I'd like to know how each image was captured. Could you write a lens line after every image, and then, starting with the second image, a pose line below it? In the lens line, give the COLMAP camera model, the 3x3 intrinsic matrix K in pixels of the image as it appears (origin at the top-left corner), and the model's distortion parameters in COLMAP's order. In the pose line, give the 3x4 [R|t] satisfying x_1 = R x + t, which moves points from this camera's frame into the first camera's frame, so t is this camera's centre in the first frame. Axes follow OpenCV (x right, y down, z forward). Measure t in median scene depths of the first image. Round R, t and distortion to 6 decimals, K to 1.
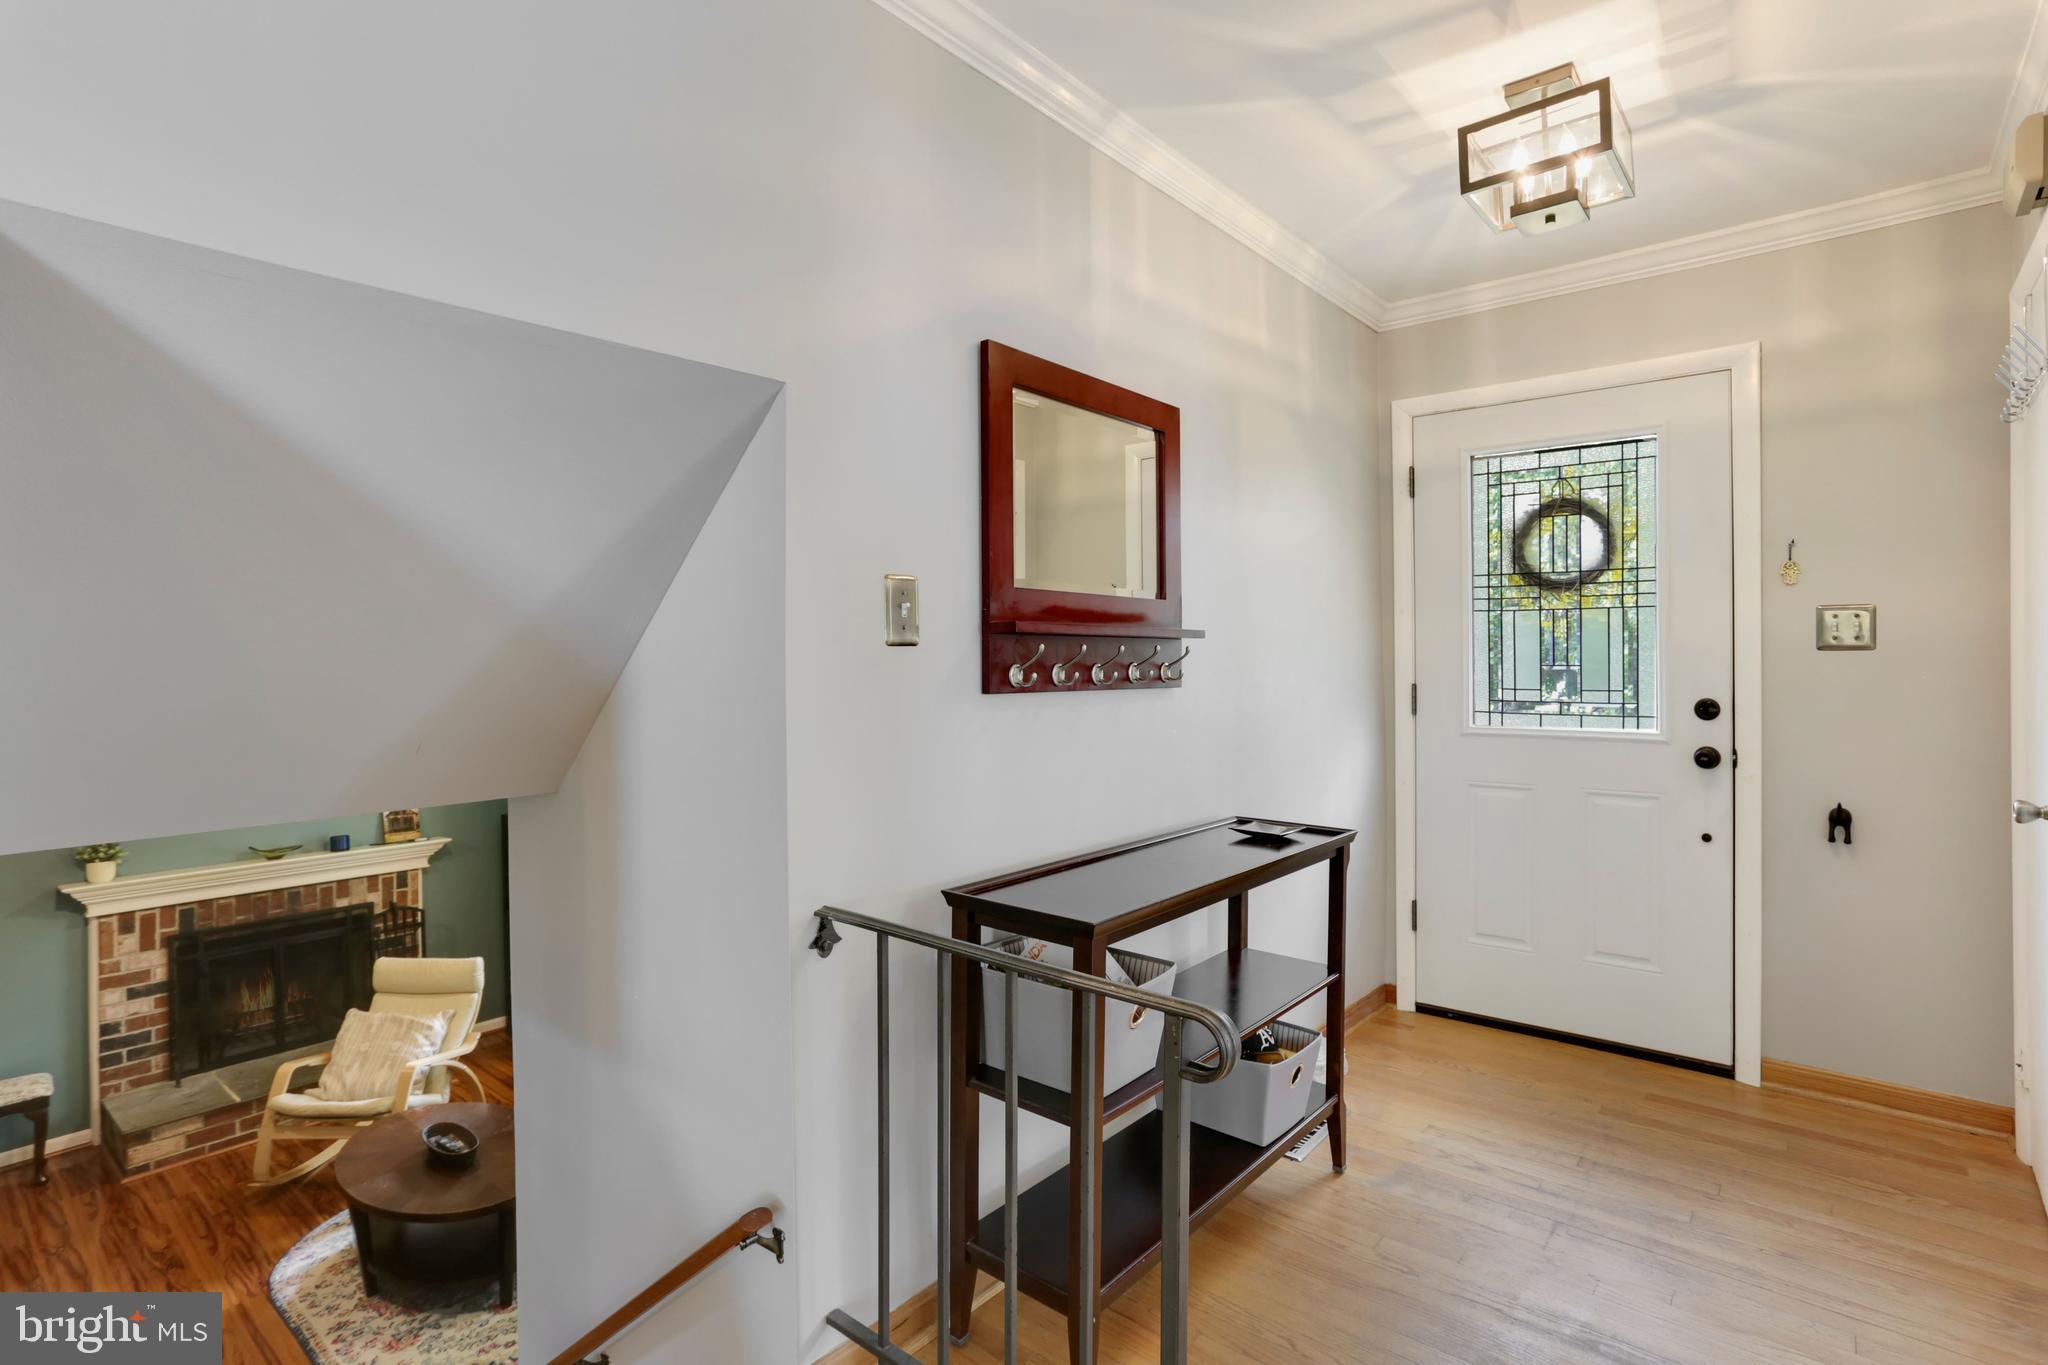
lens RADIAL K [[1012.9, 0, 1018.4], [0, 1012.9, 660.5], [0, 0, 1]] dist [-0.053114, 0.032226]
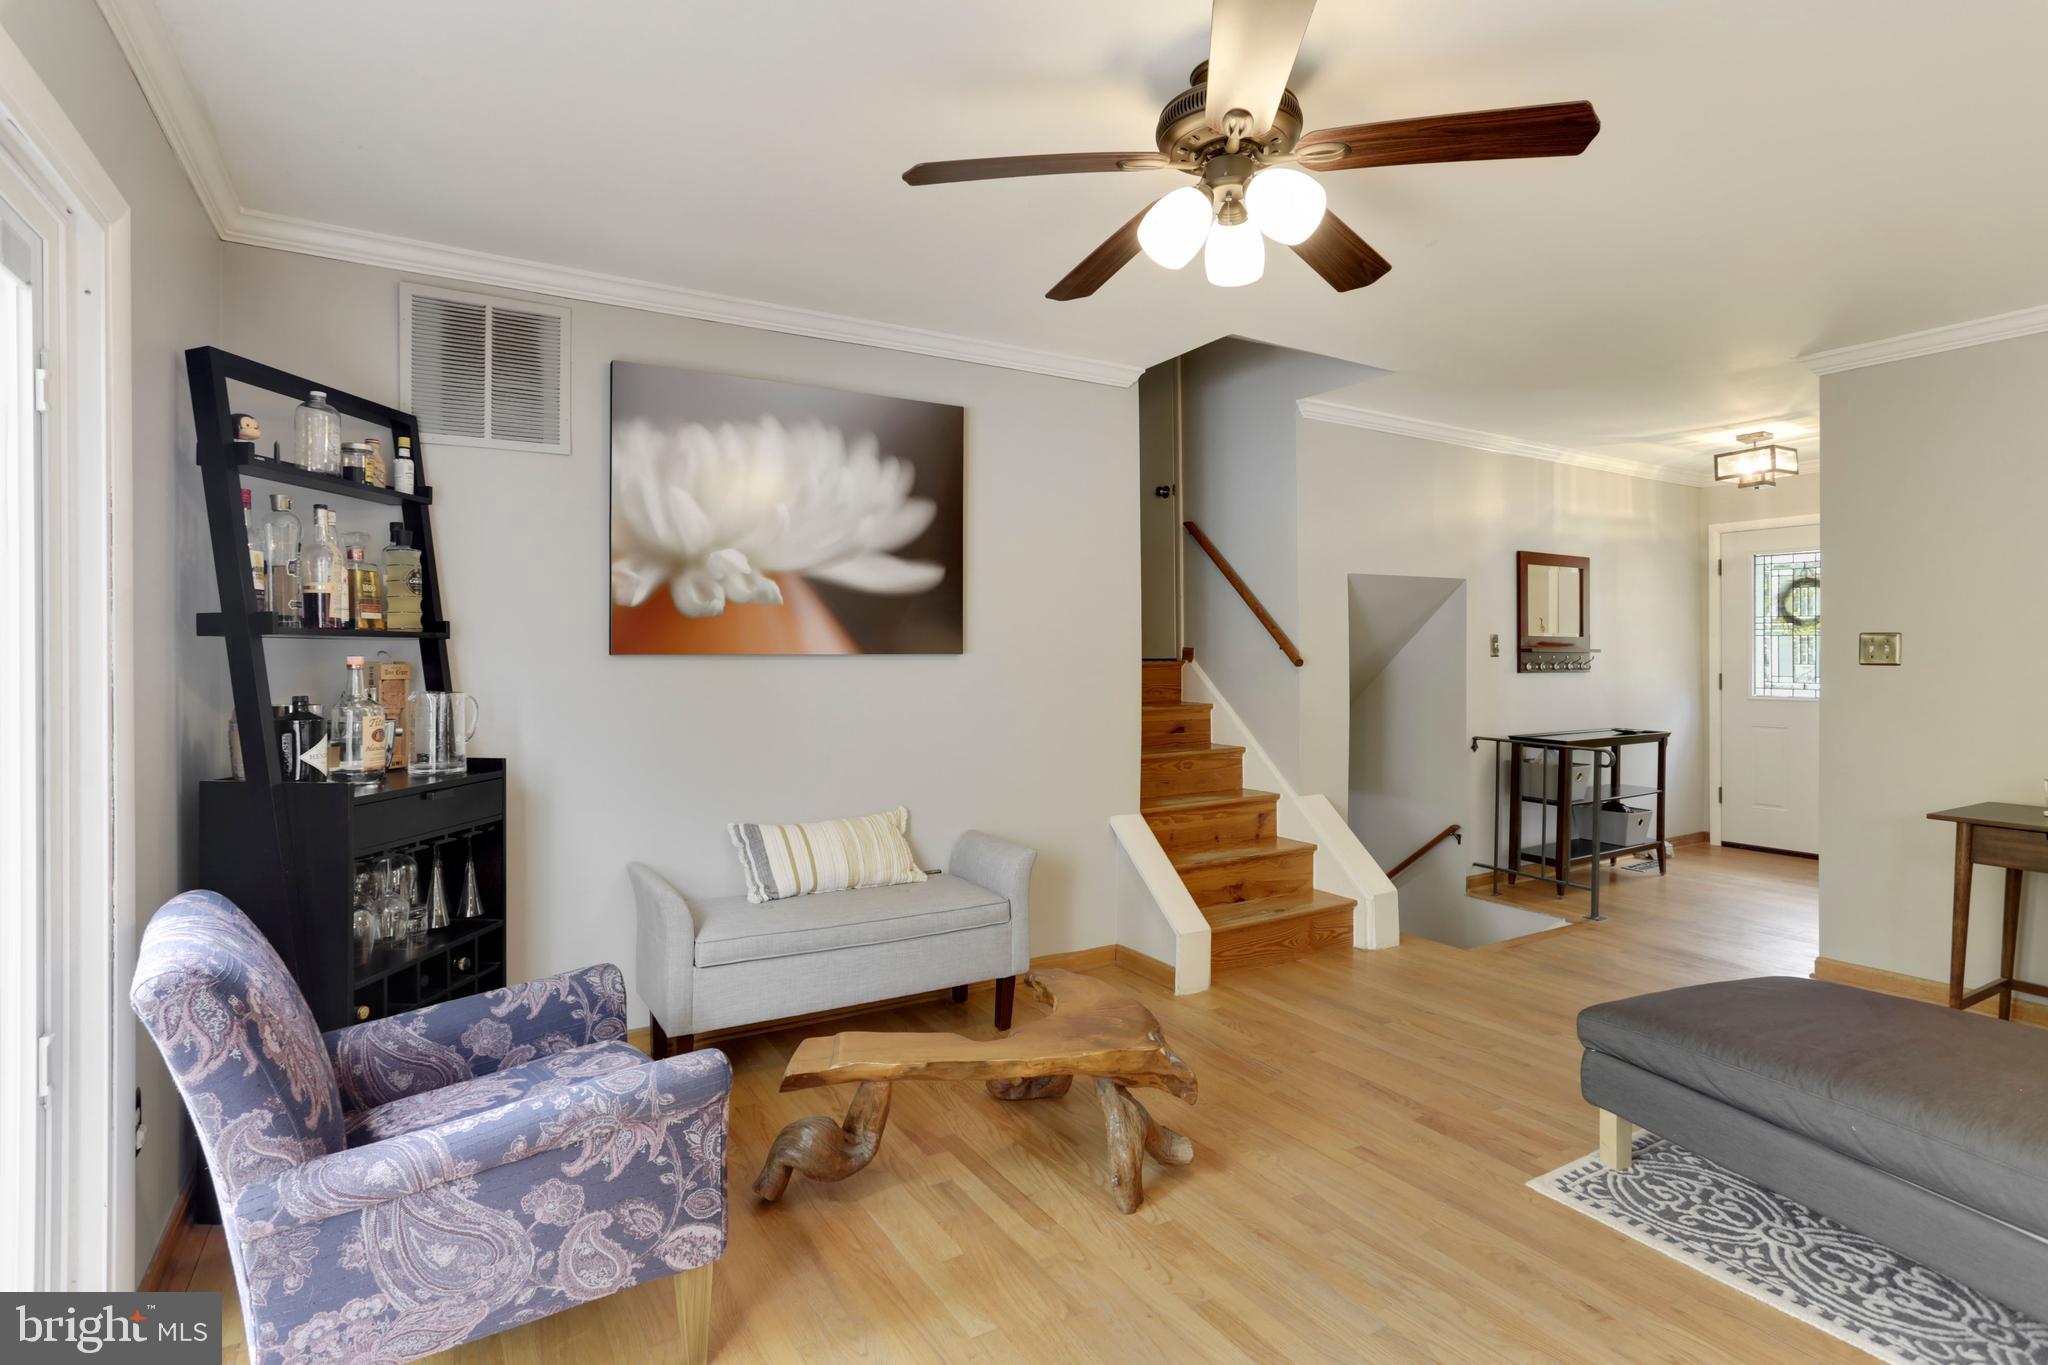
lens RADIAL K [[1012.9, 0, 1018.4], [0, 1012.9, 660.5], [0, 0, 1]] dist [-0.053114, 0.032226]
pose [[0.946360, 0.003313, -0.323098, -0.237285], [-0.002720, 0.999994, 0.002286, -0.002583], [0.323103, -0.001285, 0.946363, -1.118497]]
